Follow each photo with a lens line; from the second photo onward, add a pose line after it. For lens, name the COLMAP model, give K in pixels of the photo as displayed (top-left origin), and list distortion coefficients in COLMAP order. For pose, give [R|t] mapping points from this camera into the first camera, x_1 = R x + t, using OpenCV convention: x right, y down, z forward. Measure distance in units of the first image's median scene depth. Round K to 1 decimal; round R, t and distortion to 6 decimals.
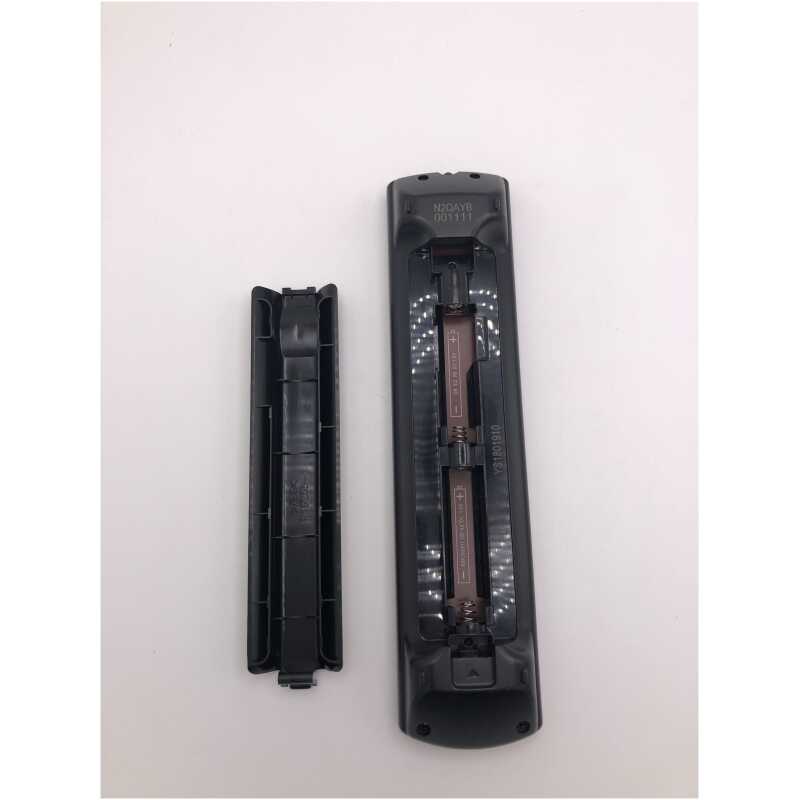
lens RADIAL K [[781.9, 0, 400.0], [0, 781.9, 400.0], [0, 0, 1]] dist [0.128325, -0.308278]
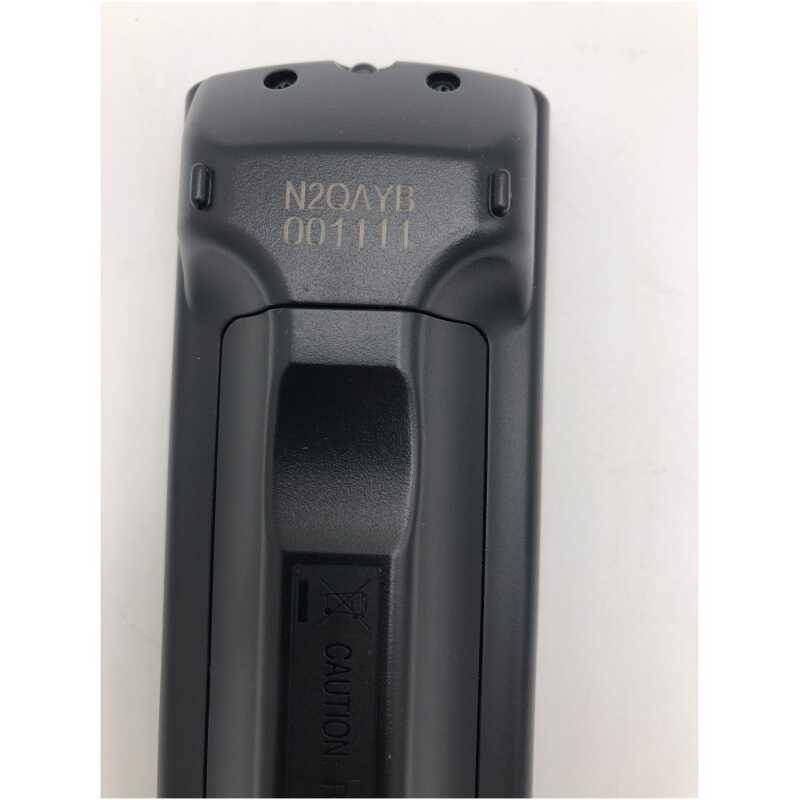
lens RADIAL K [[784.8, 0, 400.0], [0, 784.8, 400.0], [0, 0, 1]] dist [0.146435, -0.561669]
pose [[0.998420, 0.053576, -0.016921, 0.094668], [-0.050100, 0.985270, 0.163502, -0.219962], [0.025431, -0.162396, 0.986398, 0.702253]]
